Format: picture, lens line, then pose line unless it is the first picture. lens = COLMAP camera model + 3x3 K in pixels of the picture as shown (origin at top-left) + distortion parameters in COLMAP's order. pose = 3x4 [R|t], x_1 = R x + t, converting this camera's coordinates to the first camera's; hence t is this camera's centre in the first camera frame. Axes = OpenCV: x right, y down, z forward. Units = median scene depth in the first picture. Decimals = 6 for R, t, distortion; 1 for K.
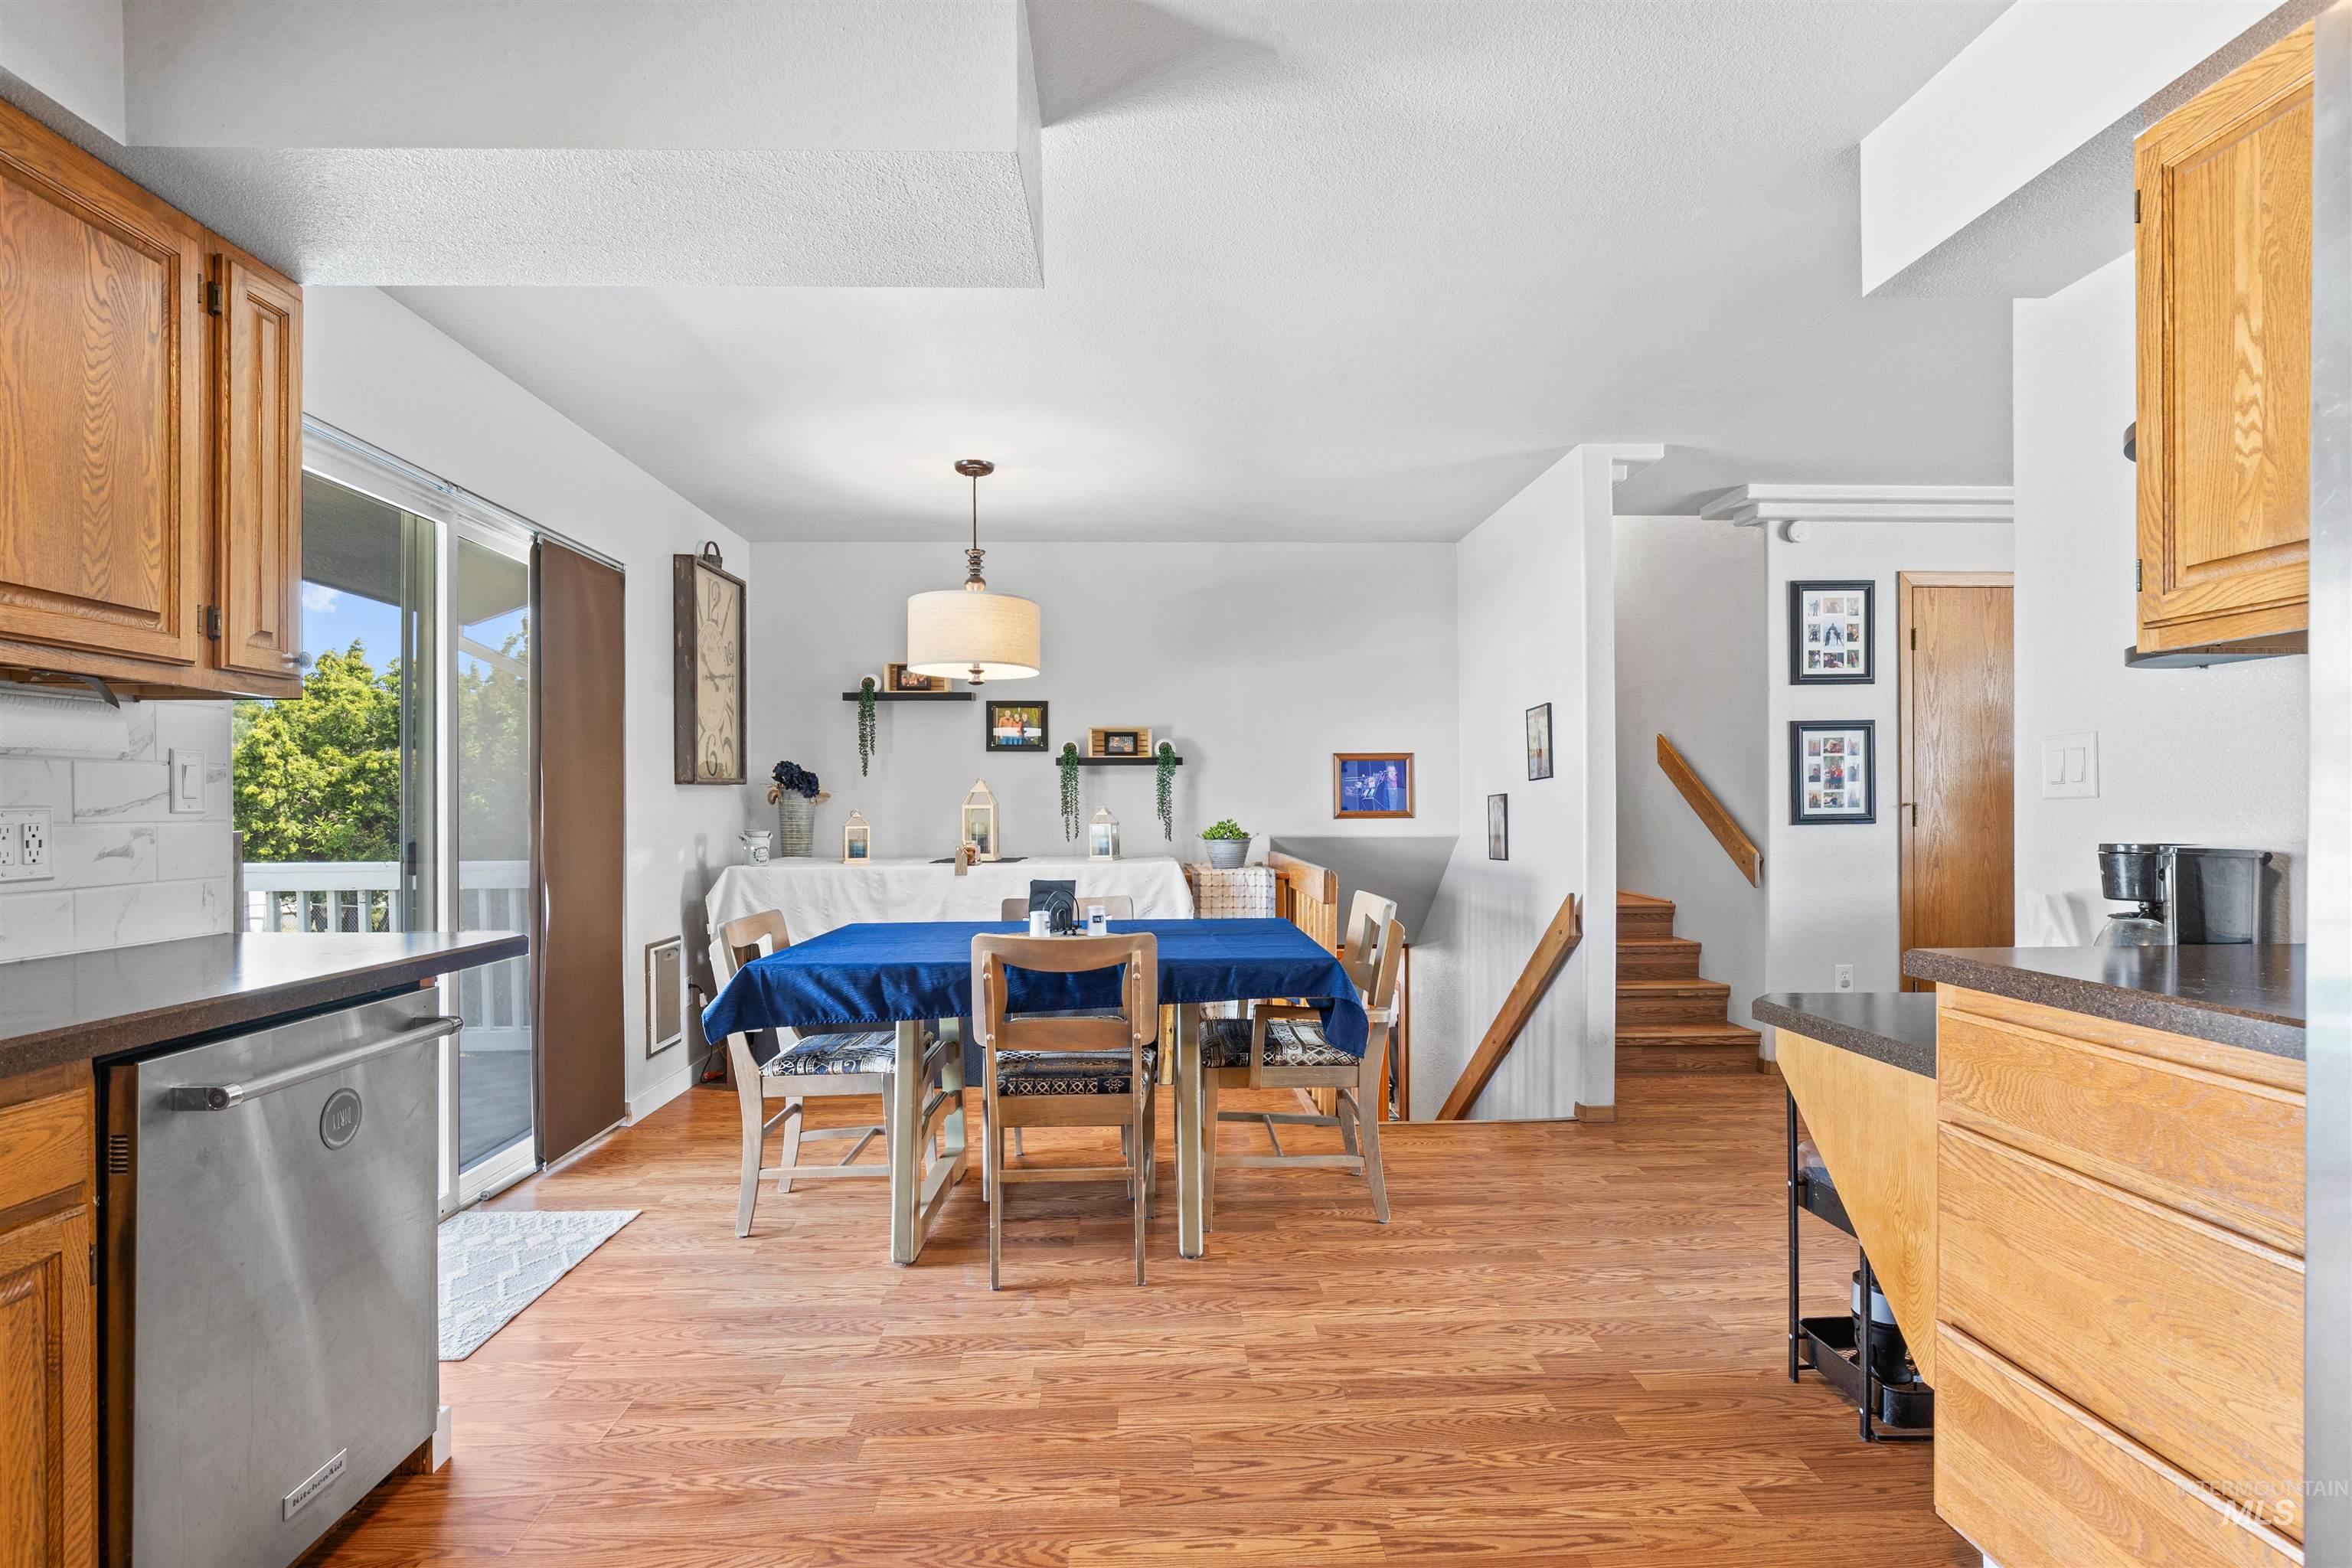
lens RADIAL K [[1132.5, 0, 1175.6], [0, 1132.5, 816.5], [0, 0, 1]] dist [-0.012821, 0.004334]
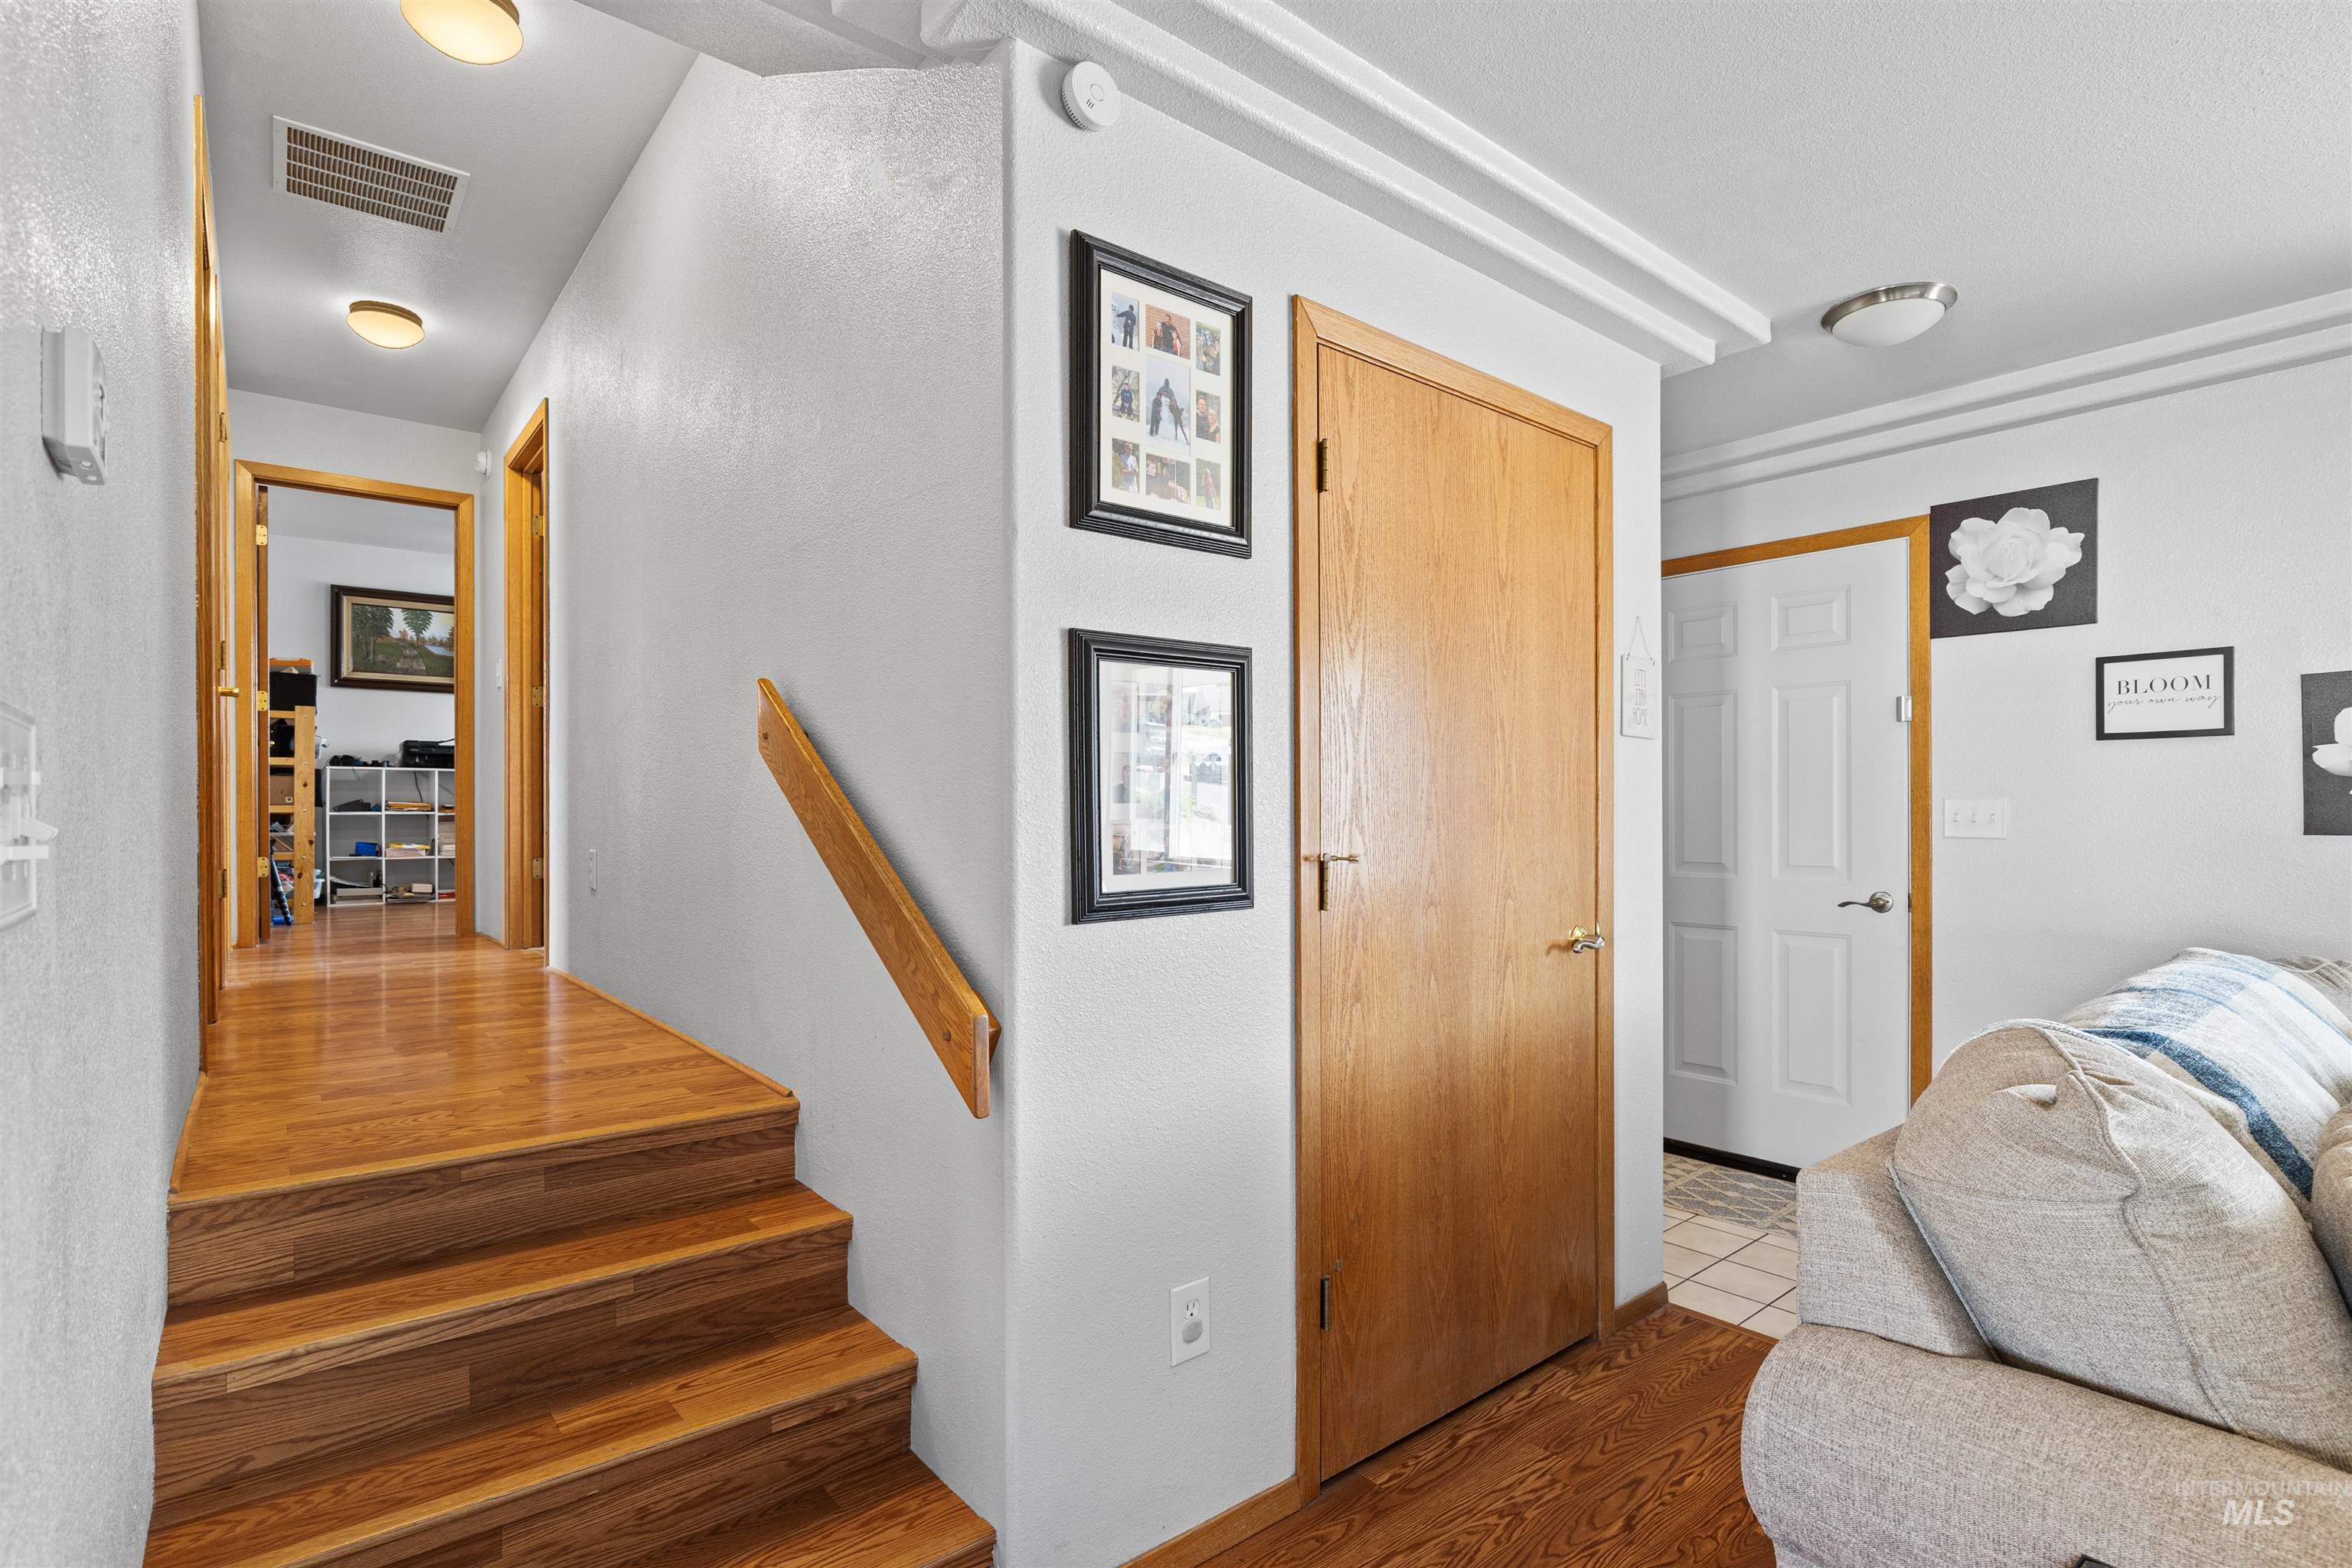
lens RADIAL K [[1132.5, 0, 1170.5], [0, 1132.5, 804.0], [0, 0, 1]] dist [-0.012821, 0.004334]
pose [[0.801827, 0.006946, 0.597516, 0.360083], [0.002805, 0.999878, -0.015386, -0.024777], [-0.597550, 0.014013, 0.801709, 0.699375]]
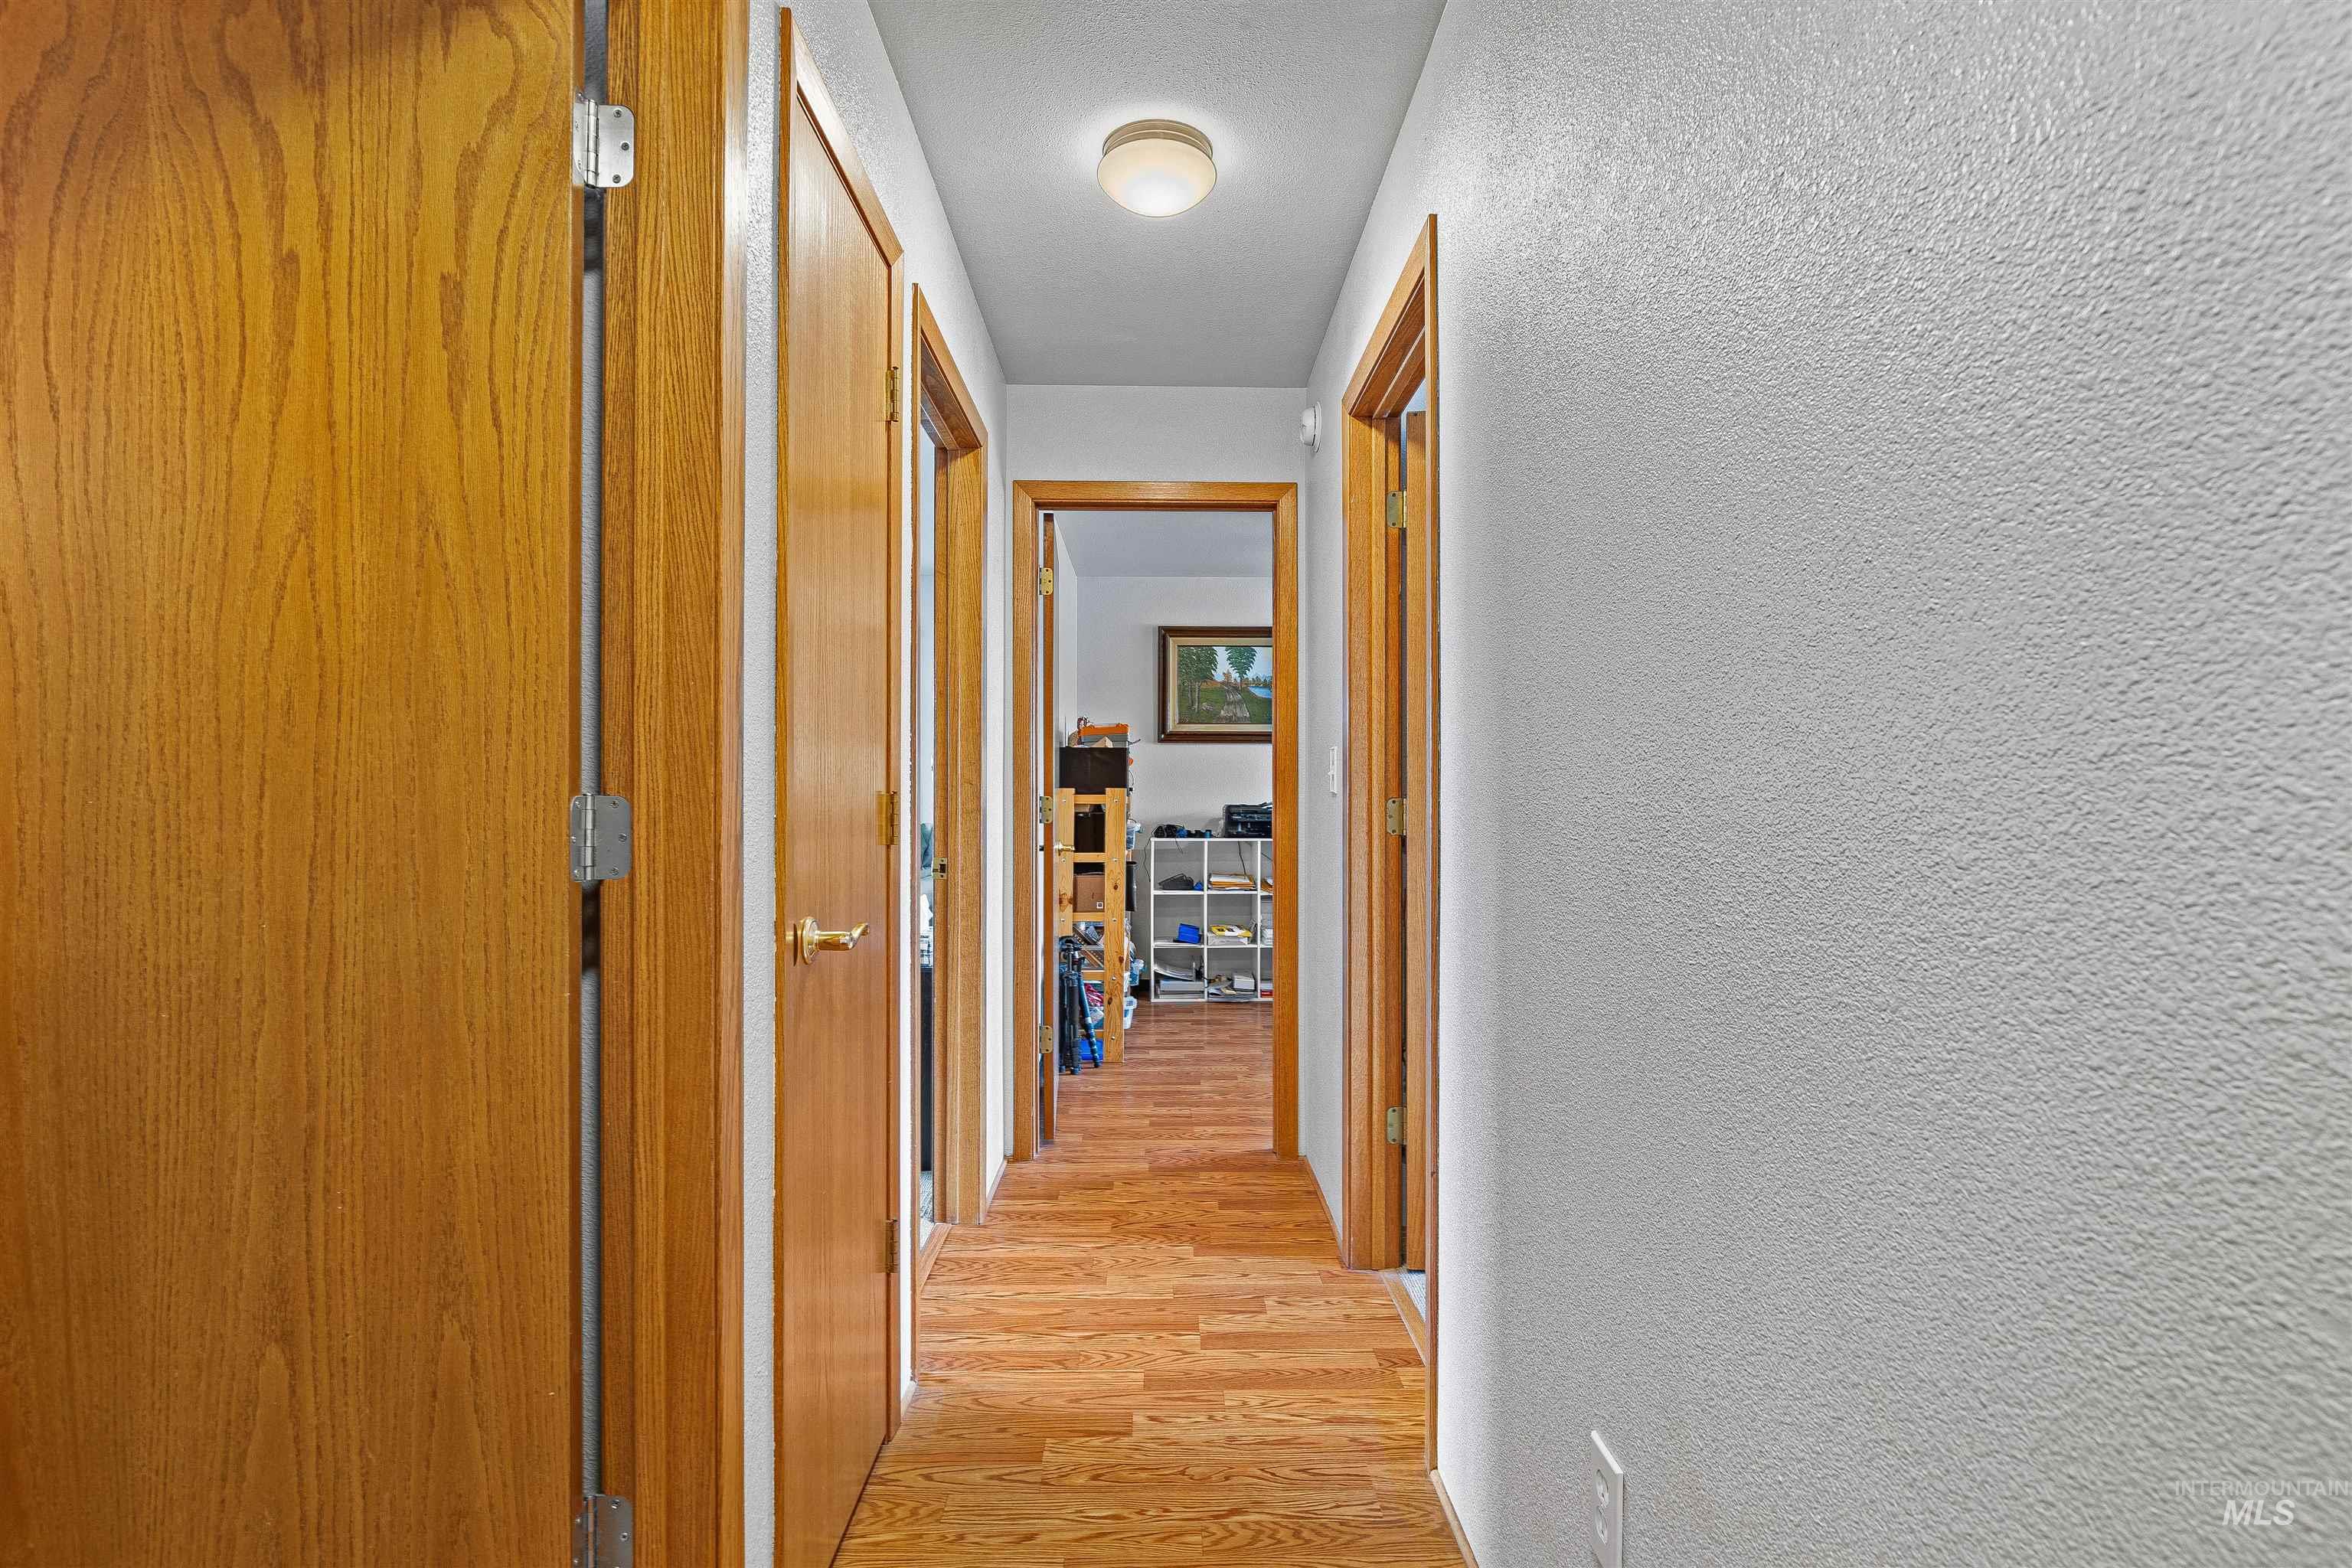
lens RADIAL K [[1132.5, 0, 1174.5], [0, 1132.5, 791.5], [0, 0, 1]] dist [-0.012821, 0.004334]
pose [[0.999710, 0.008926, -0.022382, 0.411509], [-0.009149, 0.999909, -0.009870, -0.146110], [0.022292, 0.010072, 0.999701, 1.287846]]
